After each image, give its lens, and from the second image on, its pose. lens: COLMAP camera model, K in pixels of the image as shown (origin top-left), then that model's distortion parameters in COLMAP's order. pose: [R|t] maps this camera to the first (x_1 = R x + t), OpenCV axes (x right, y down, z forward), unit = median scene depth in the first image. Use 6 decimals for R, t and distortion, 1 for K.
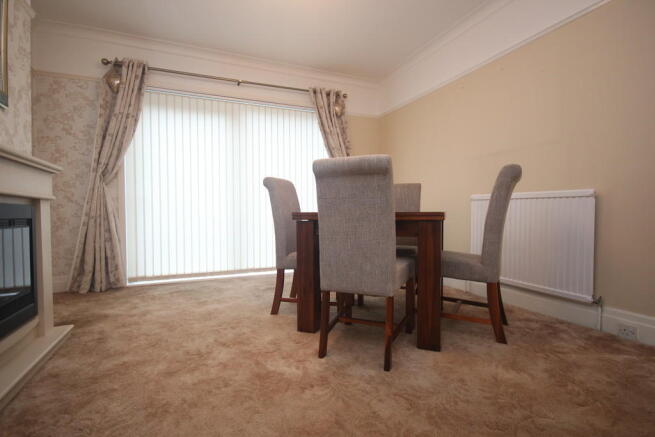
lens RADIAL K [[305.7, 0, 325.2], [0, 305.7, 218.9], [0, 0, 1]] dist [0.006165, 0.000840]
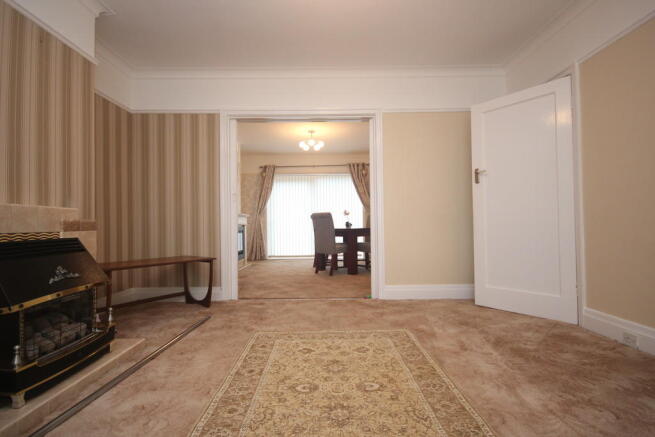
lens RADIAL K [[305.7, 0, 327.8], [0, 305.7, 221.0], [0, 0, 1]] dist [0.006165, 0.000840]
pose [[0.917463, -0.011160, -0.397666, 0.727079], [-0.002476, 0.999427, -0.033760, 0.004130], [0.397814, 0.031958, 0.916909, -0.994864]]
